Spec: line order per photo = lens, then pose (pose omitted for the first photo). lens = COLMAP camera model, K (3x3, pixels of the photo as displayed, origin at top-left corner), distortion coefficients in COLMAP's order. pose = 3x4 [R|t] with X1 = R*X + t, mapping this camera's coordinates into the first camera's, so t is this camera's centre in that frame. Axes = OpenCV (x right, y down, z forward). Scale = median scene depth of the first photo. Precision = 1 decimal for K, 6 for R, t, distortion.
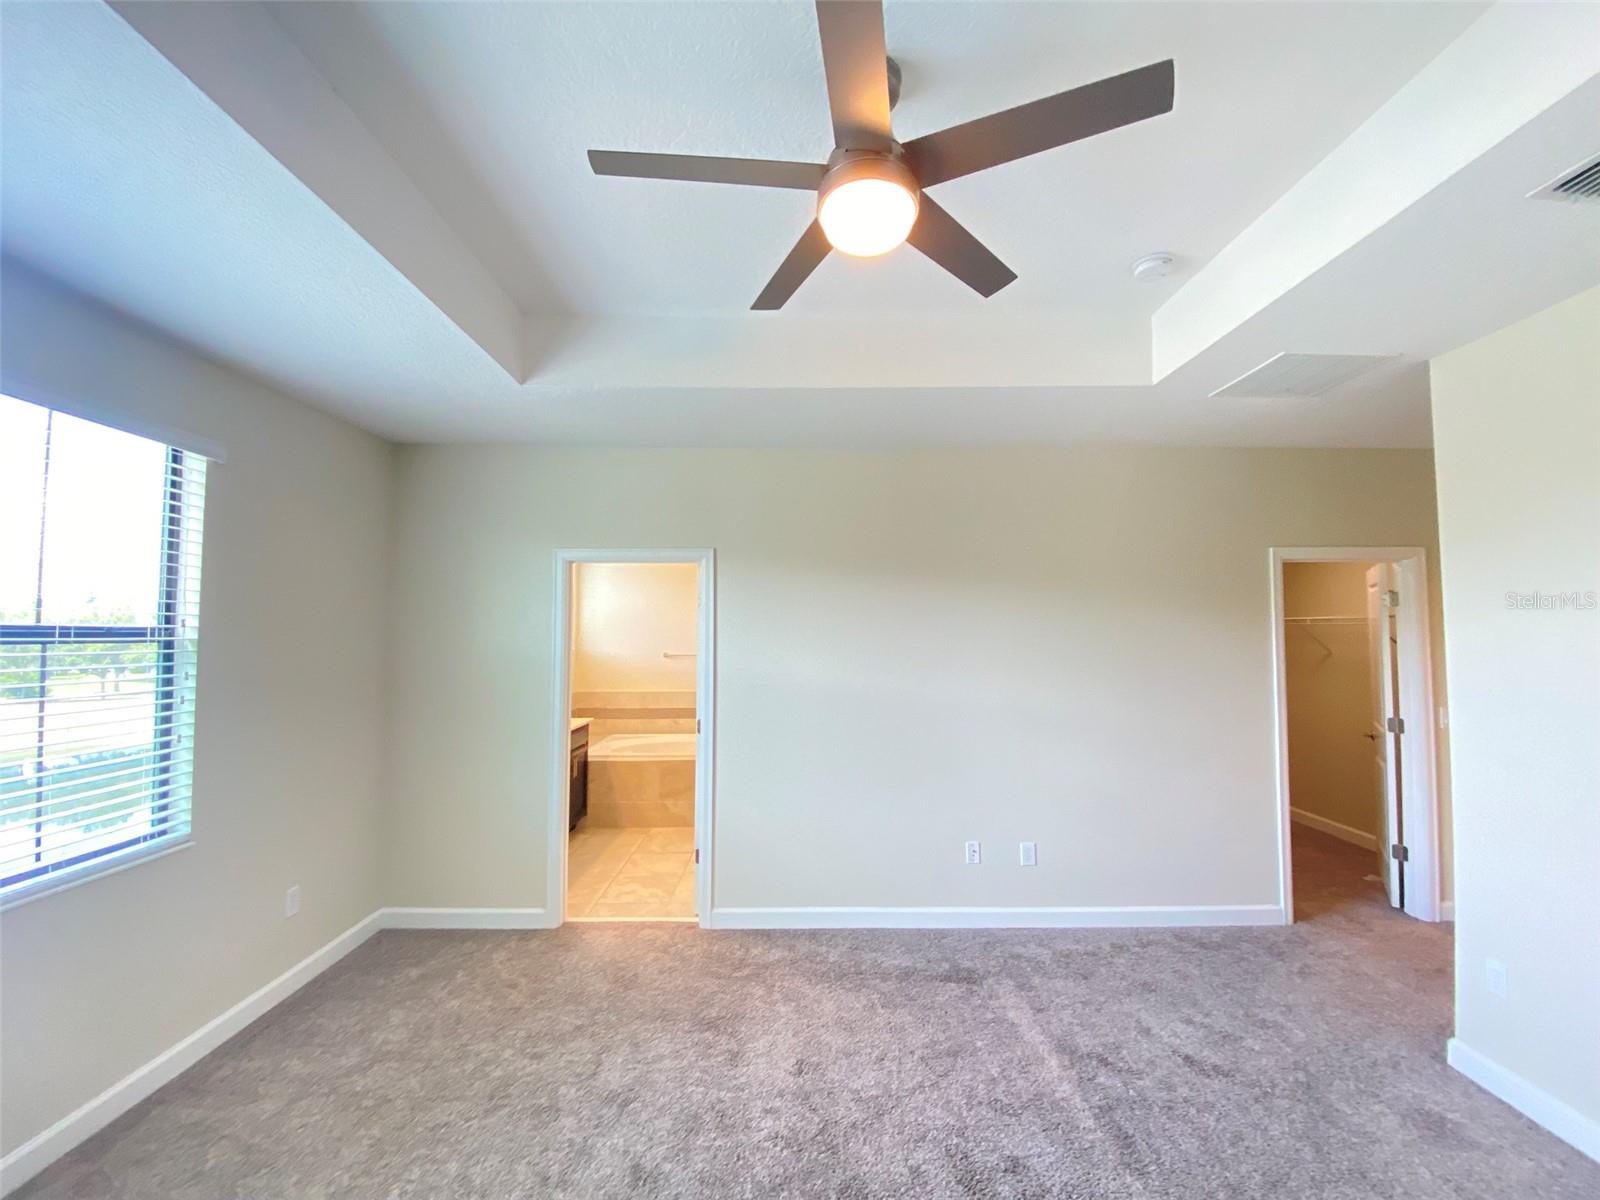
lens RADIAL K [[648.7, 0, 801.7], [0, 648.7, 600.1], [0, 0, 1]] dist [0.011942, -0.016030]
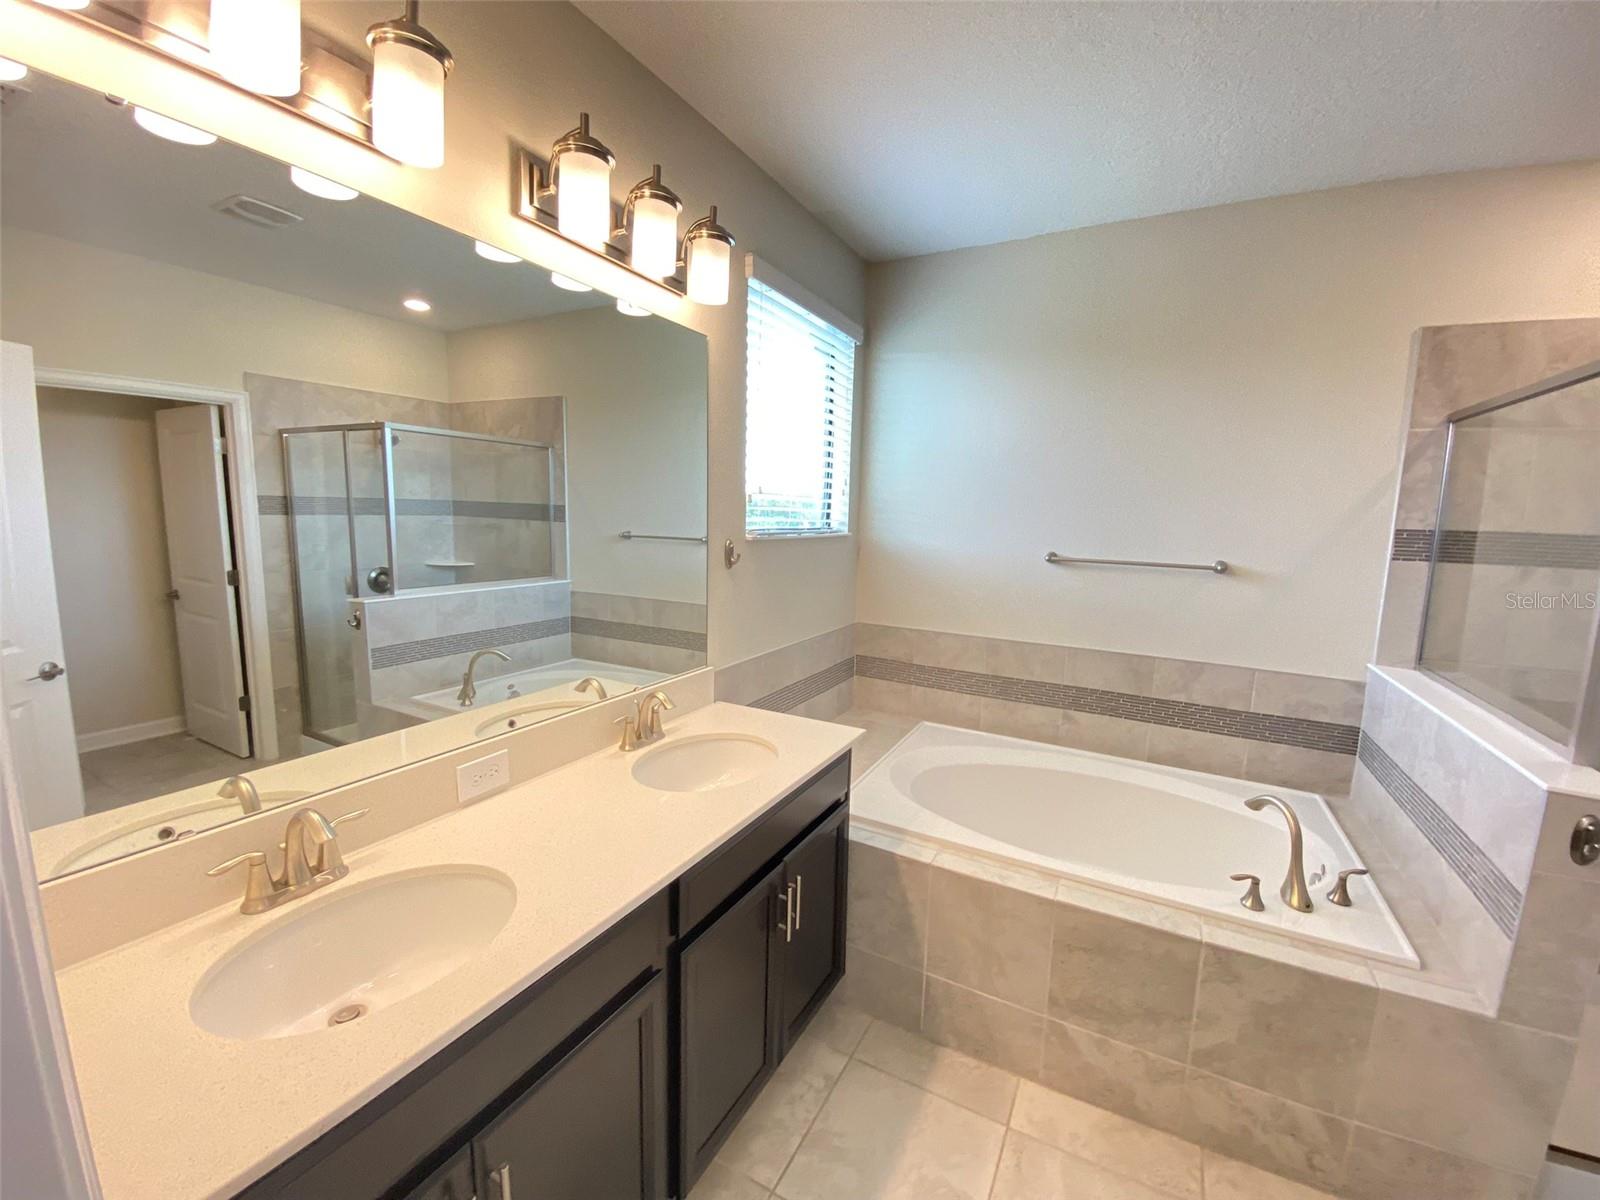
lens RADIAL K [[648.7, 0, 801.7], [0, 648.7, 600.1], [0, 0, 1]] dist [0.011942, -0.016030]
pose [[0.881422, 0.086583, -0.464326, -0.385410], [0.000591, 0.982852, 0.184396, 0.084619], [0.472329, -0.162805, 0.866256, 1.375914]]
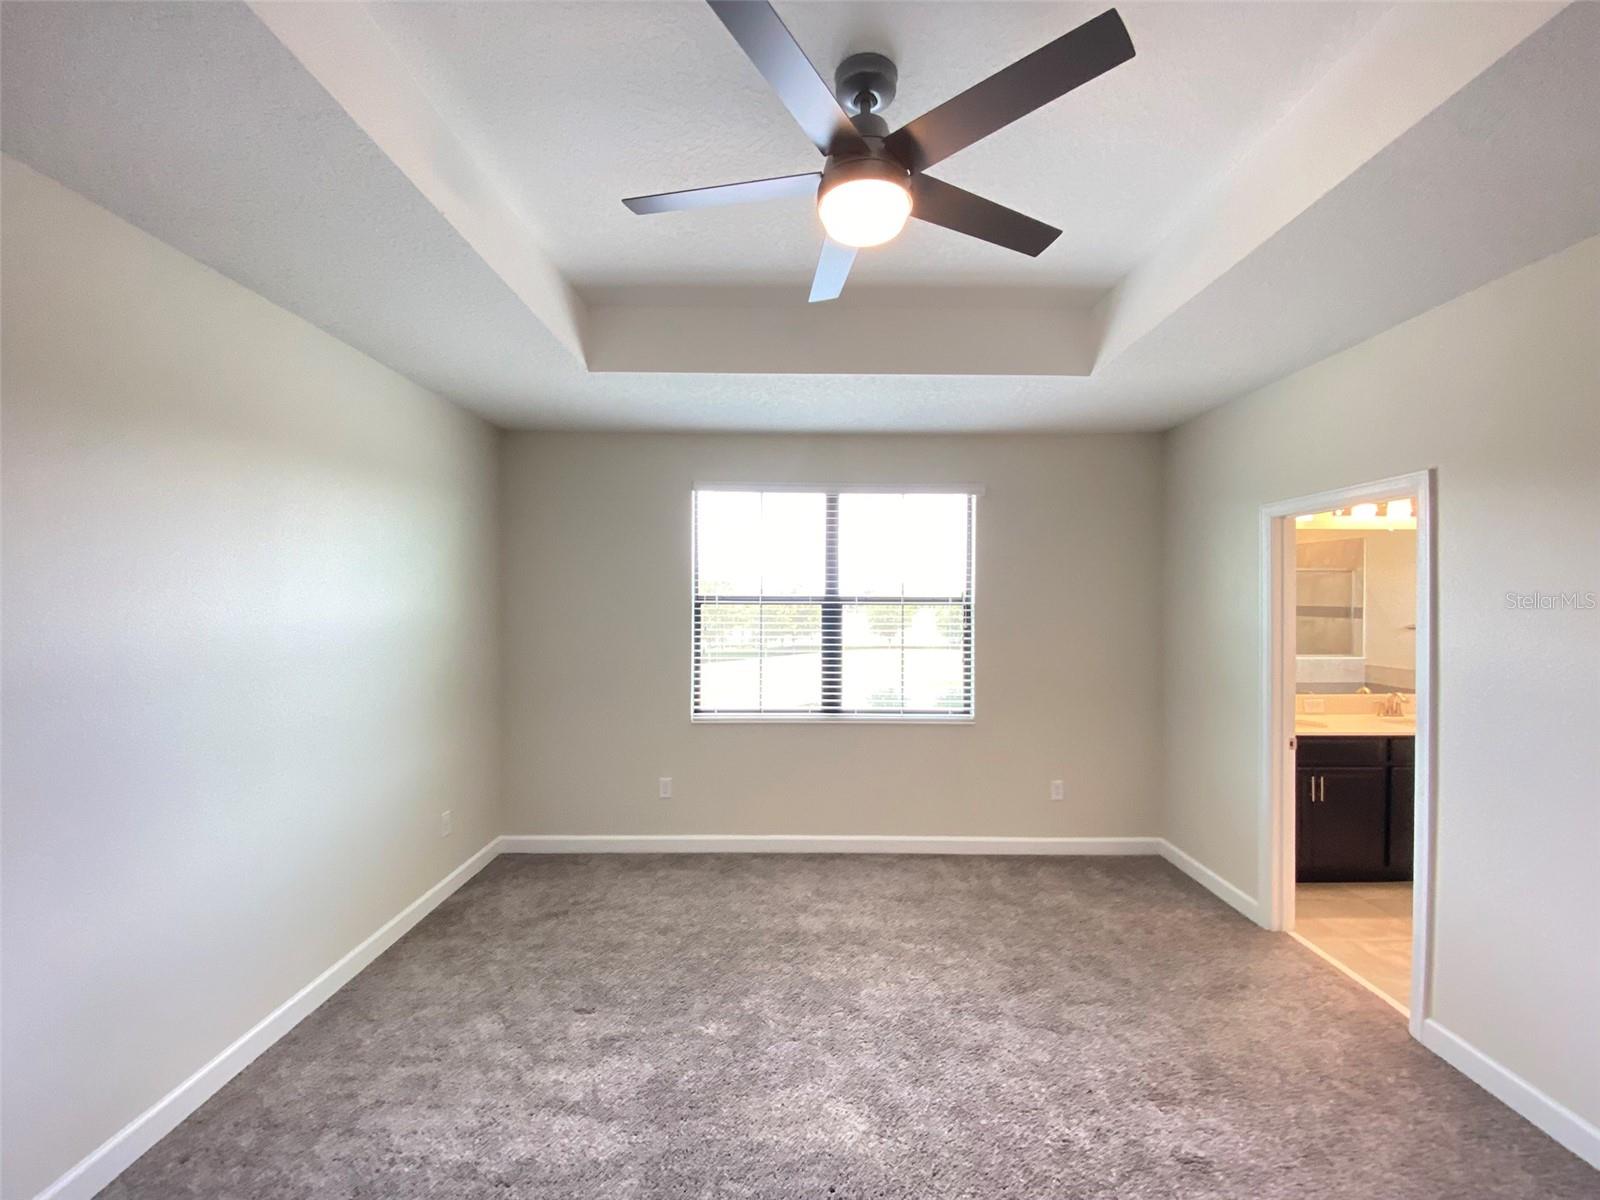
lens RADIAL K [[648.7, 0, 801.7], [0, 648.7, 600.1], [0, 0, 1]] dist [0.011942, -0.016030]
pose [[-0.006777, 0.000031, -0.999977, 0.689295], [0.047238, 0.998884, -0.000289, 0.027721], [0.998861, -0.047239, -0.006771, 0.514819]]
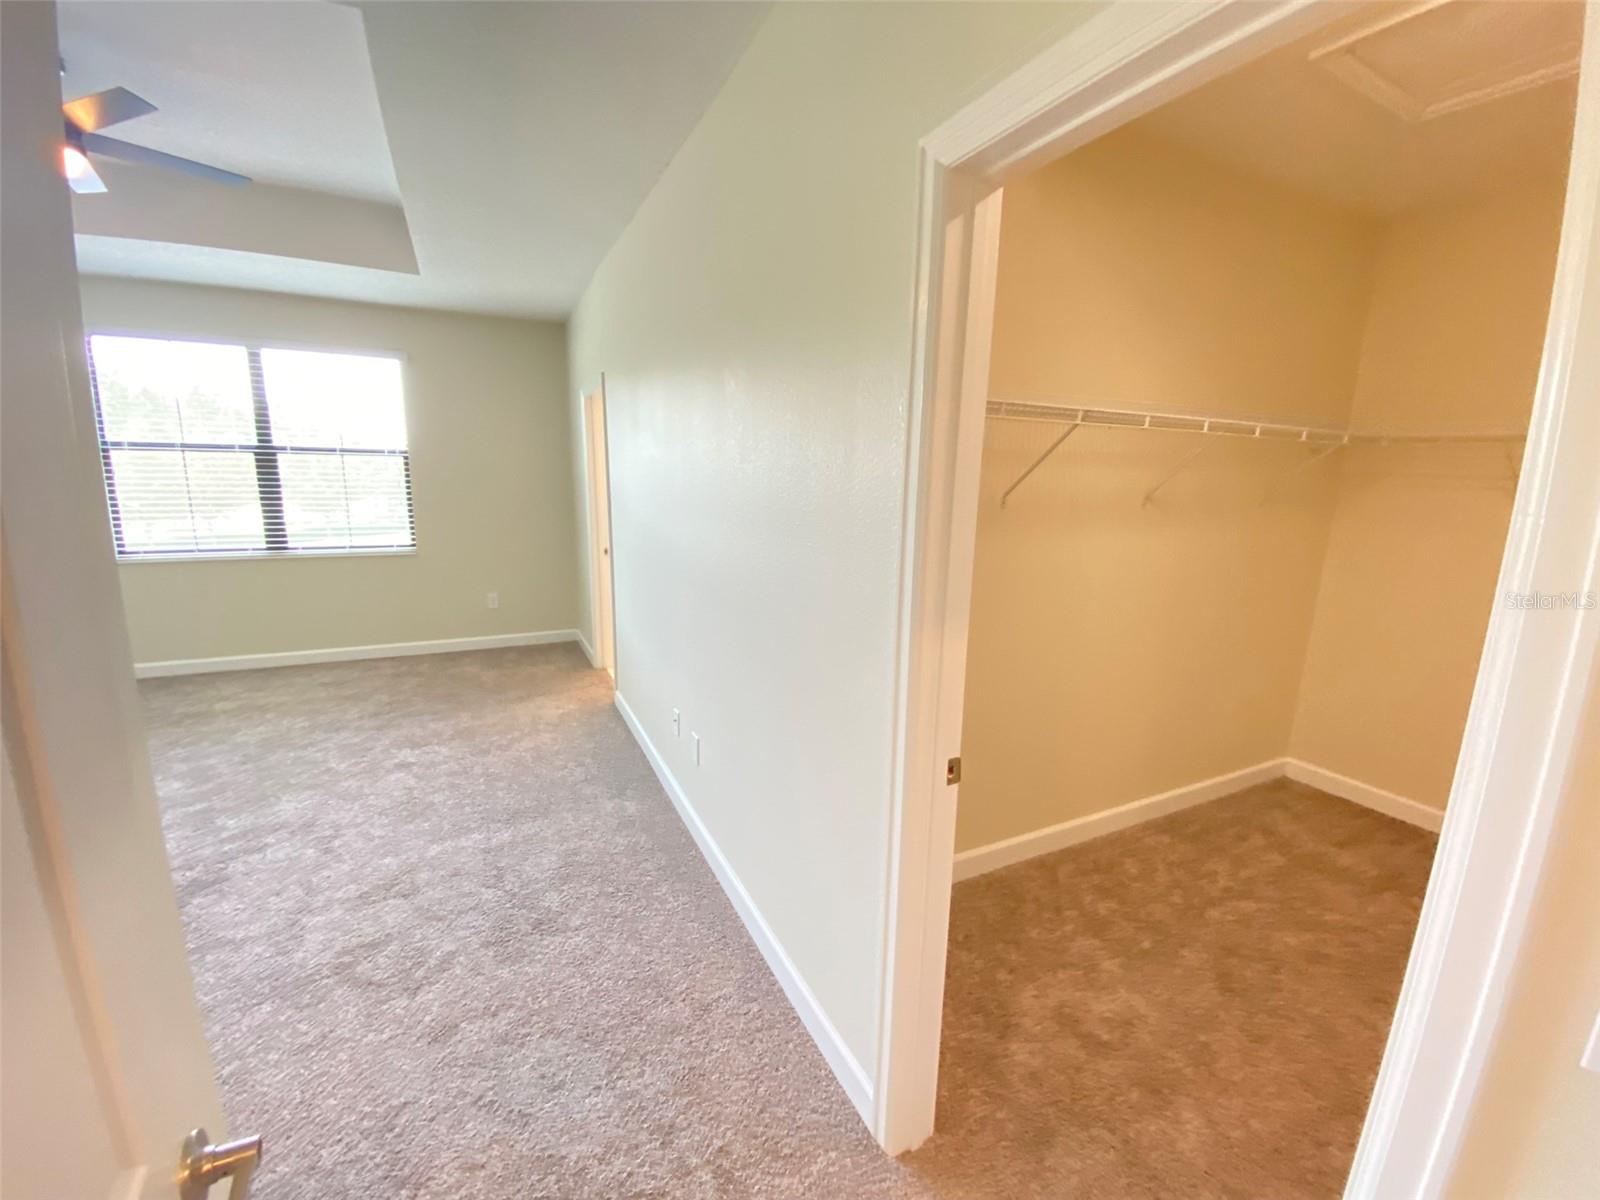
lens RADIAL K [[648.7, 0, 801.7], [0, 648.7, 600.1], [0, 0, 1]] dist [0.011942, -0.016030]
pose [[0.444888, 0.181341, -0.877035, 1.374947], [0.022096, 0.976765, 0.213171, 0.089282], [0.895313, -0.114216, 0.430544, 1.079584]]
